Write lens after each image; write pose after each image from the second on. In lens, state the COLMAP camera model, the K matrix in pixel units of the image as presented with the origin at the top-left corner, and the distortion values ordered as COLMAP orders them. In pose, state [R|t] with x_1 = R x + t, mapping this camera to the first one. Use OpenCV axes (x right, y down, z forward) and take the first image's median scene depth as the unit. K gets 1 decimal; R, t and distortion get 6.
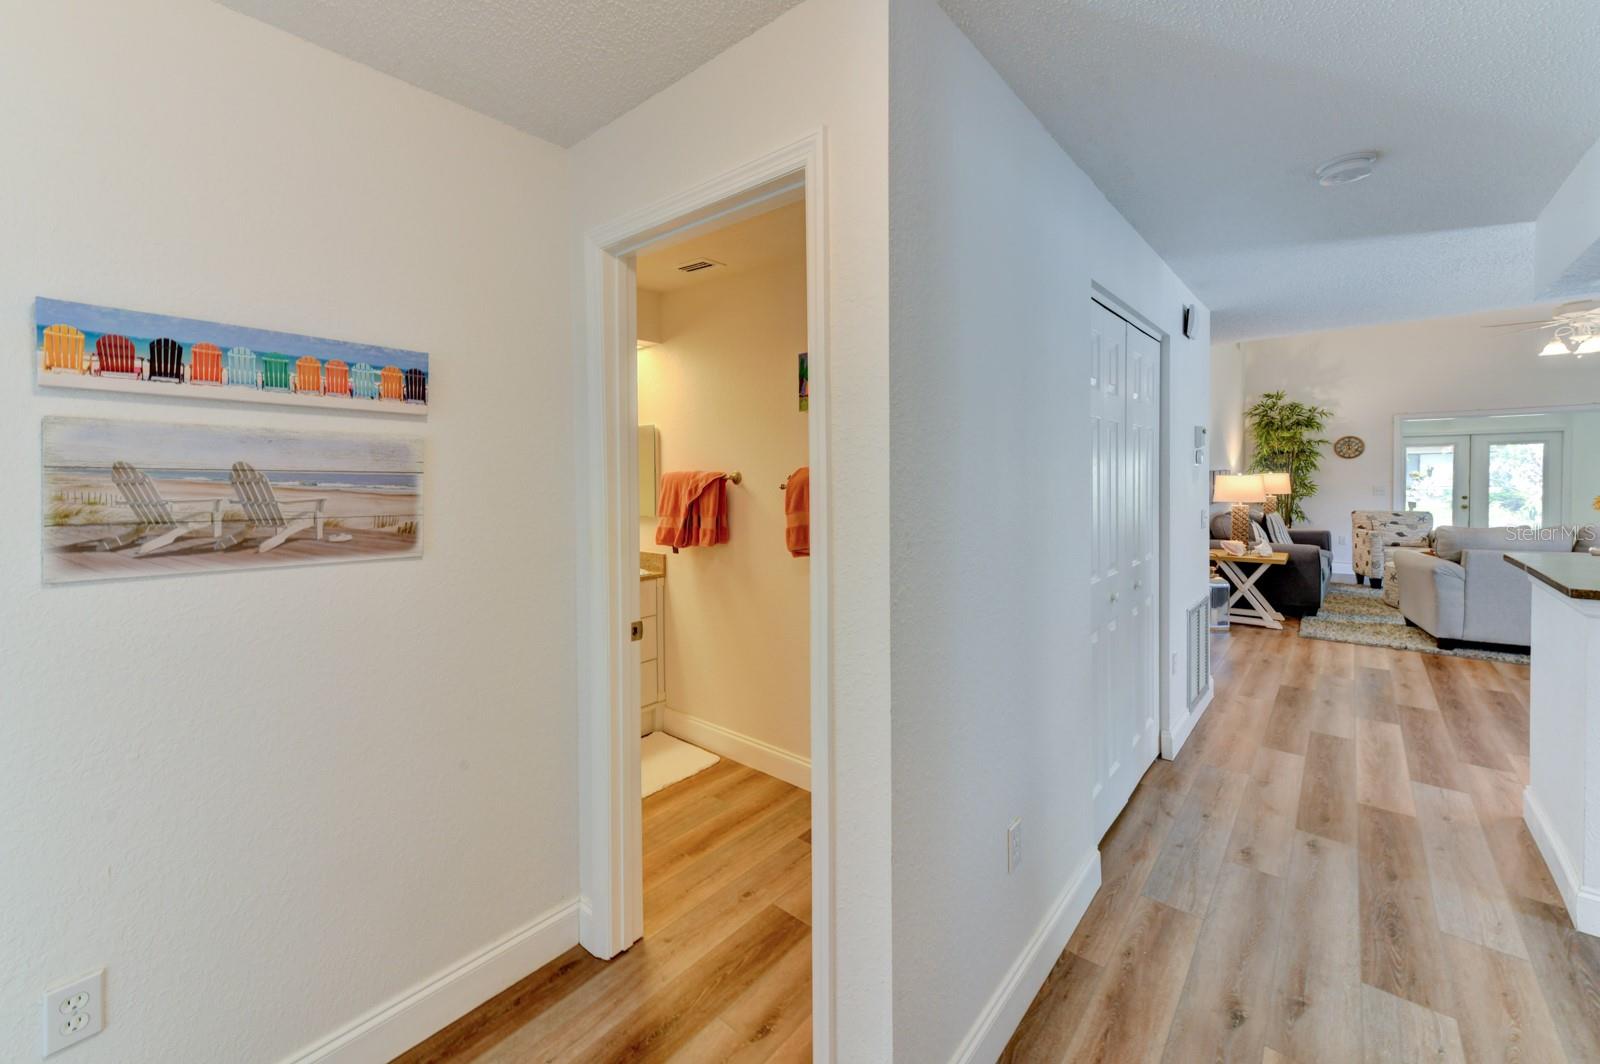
lens RADIAL K [[651.5, 0, 796.4], [0, 651.5, 488.6], [0, 0, 1]] dist [0.012559, 0.000594]
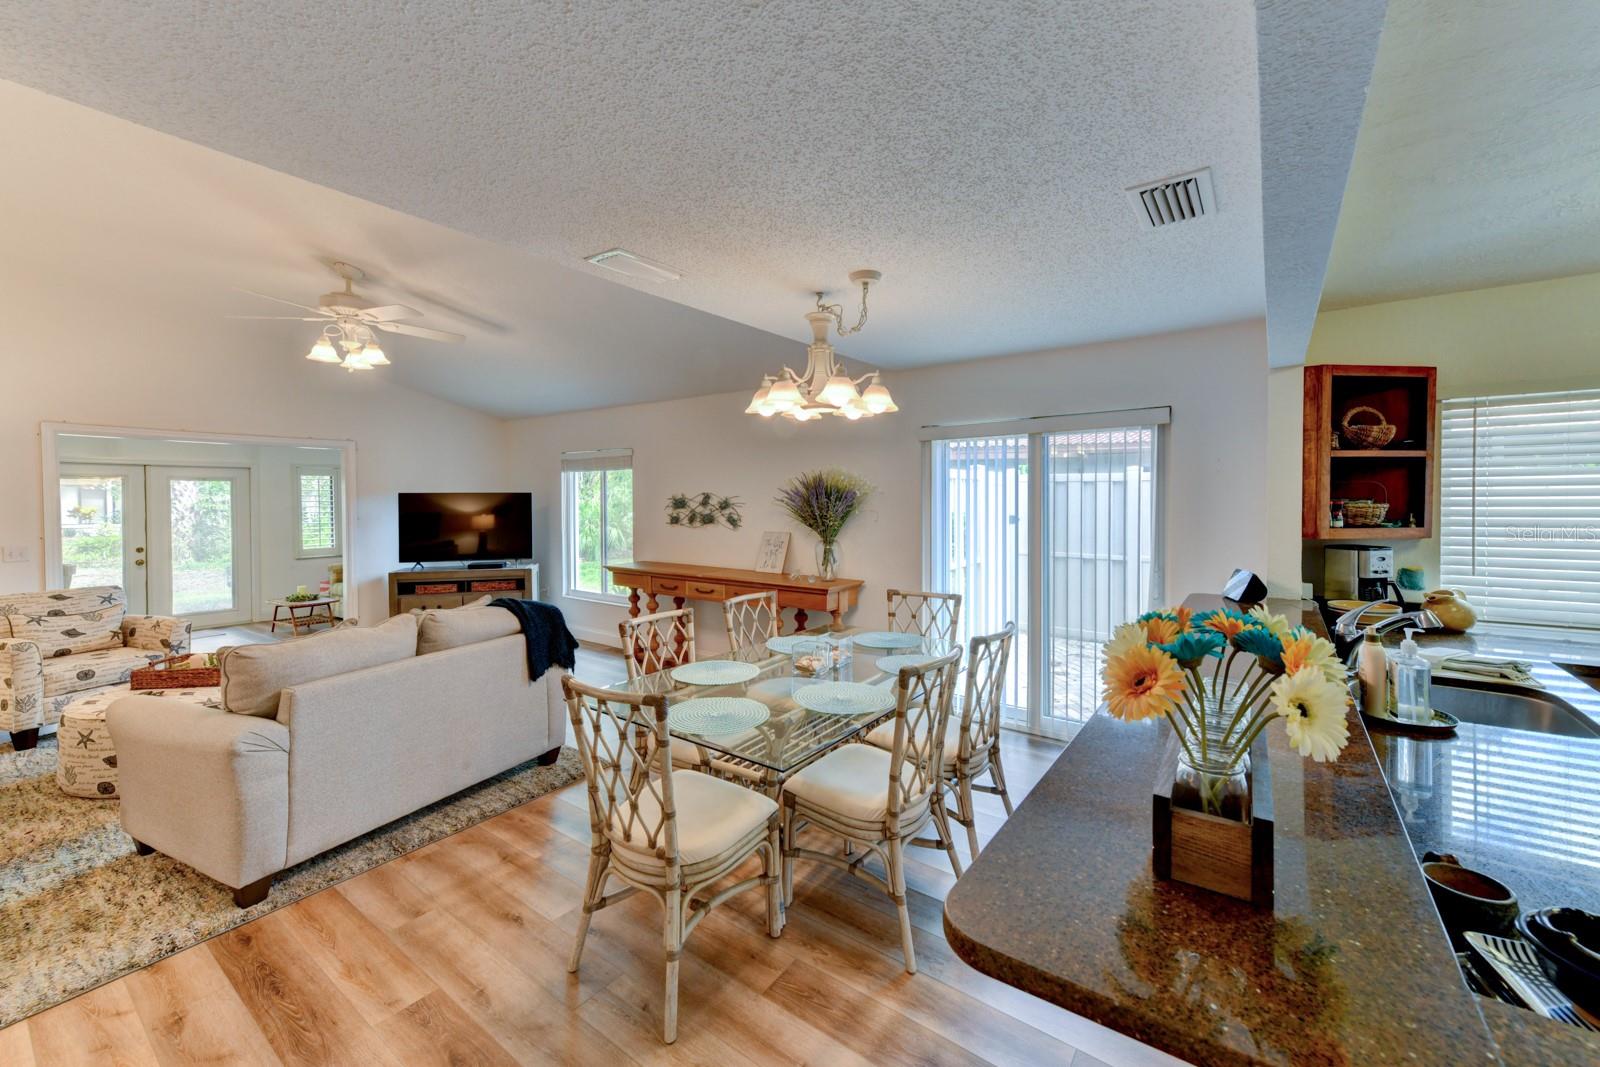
lens RADIAL K [[639.2, 0, 815.7], [0, 639.2, 510.8], [0, 0, 1]] dist [0.008770, 0.000935]
pose [[-0.078116, -0.010435, 0.996890, 0.296543], [0.026406, 0.999573, 0.012532, -0.023233], [-0.996594, 0.027303, -0.077807, 0.380316]]
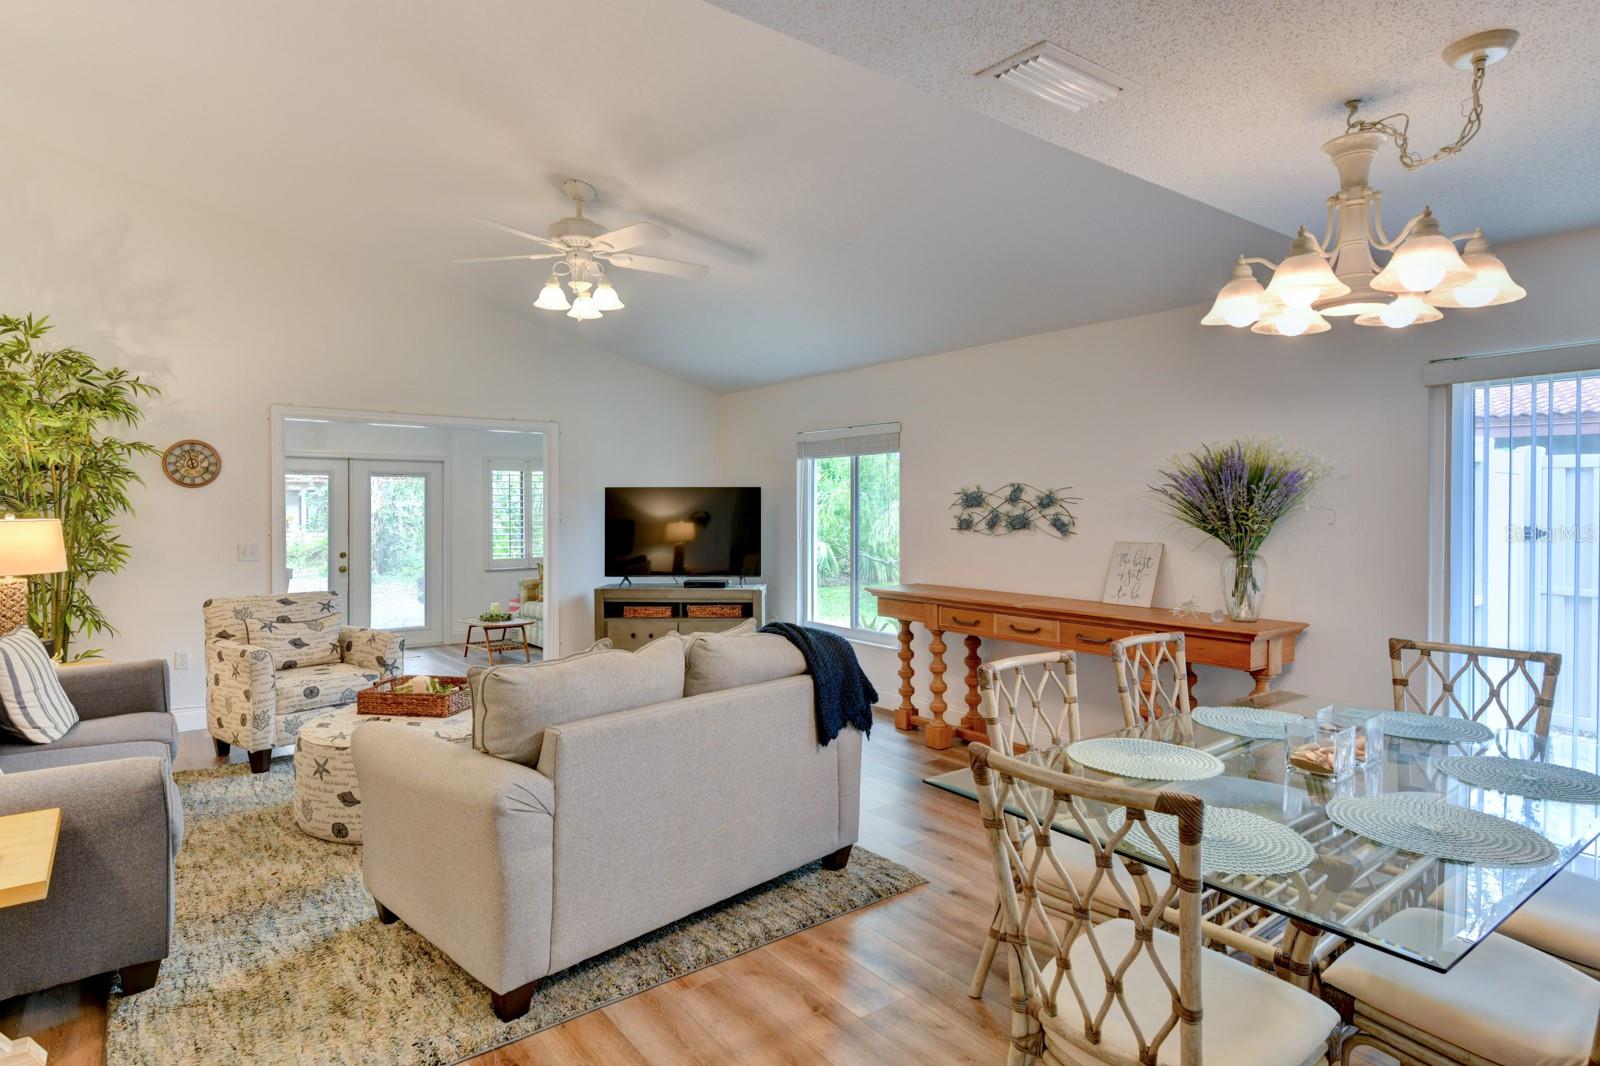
lens RADIAL K [[877.0, 0, 805.3], [0, 877.0, 513.1], [0, 0, 1]] dist [0.002297, -0.000757]
pose [[0.223895, 0.005129, 0.974600, 0.339929], [0.019764, 0.999757, -0.009802, -0.012601], [-0.974413, 0.021456, 0.223740, 0.450802]]
